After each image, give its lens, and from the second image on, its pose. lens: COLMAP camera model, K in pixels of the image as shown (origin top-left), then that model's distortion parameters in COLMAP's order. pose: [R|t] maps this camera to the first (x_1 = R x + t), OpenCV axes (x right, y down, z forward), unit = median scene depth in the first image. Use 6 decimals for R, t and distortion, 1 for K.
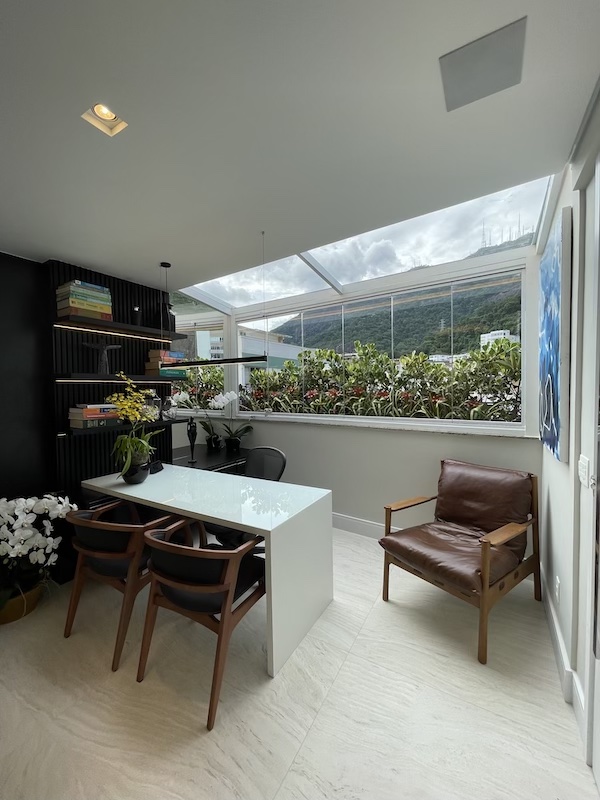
lens RADIAL K [[322.4, 0, 303.2], [0, 322.4, 398.3], [0, 0, 1]] dist [-0.000663, 0.000126]
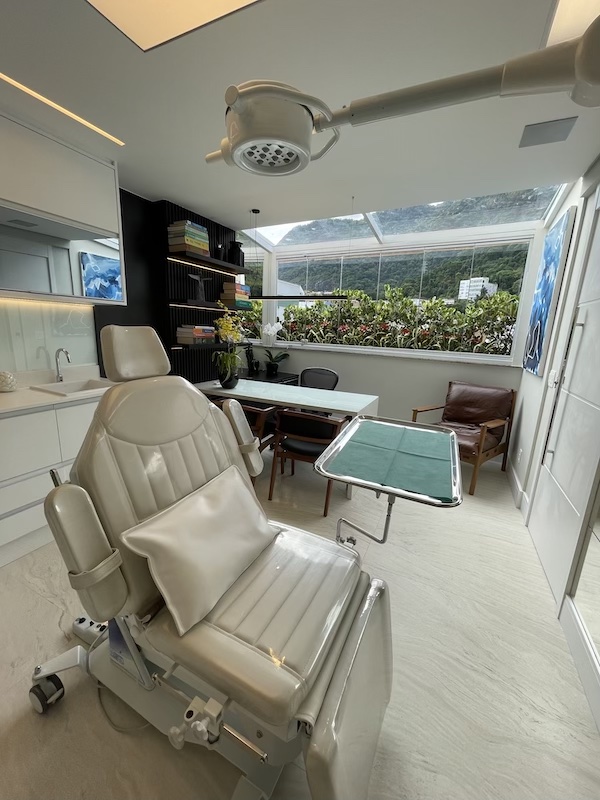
lens RADIAL K [[322.4, 0, 303.2], [0, 322.4, 398.3], [0, 0, 1]] dist [-0.000663, 0.000126]
pose [[0.995775, 0.035765, 0.084572, -0.326266], [-0.050898, 0.981573, 0.184186, 0.043929], [-0.076426, -0.187712, 0.979246, -0.331567]]
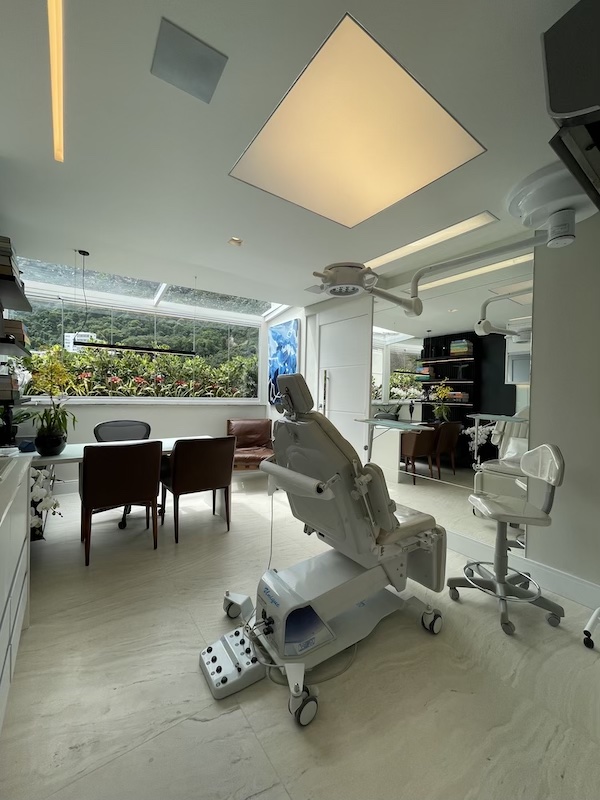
lens RADIAL K [[321.4, 0, 302.6], [0, 321.4, 398.5], [0, 0, 1]] dist [-0.000455, -0.000249]
pose [[0.408111, 0.007573, 0.912901, -1.120382], [0.000960, 0.999961, -0.008724, 0.094920], [-0.912932, 0.004436, 0.408088, -0.127843]]
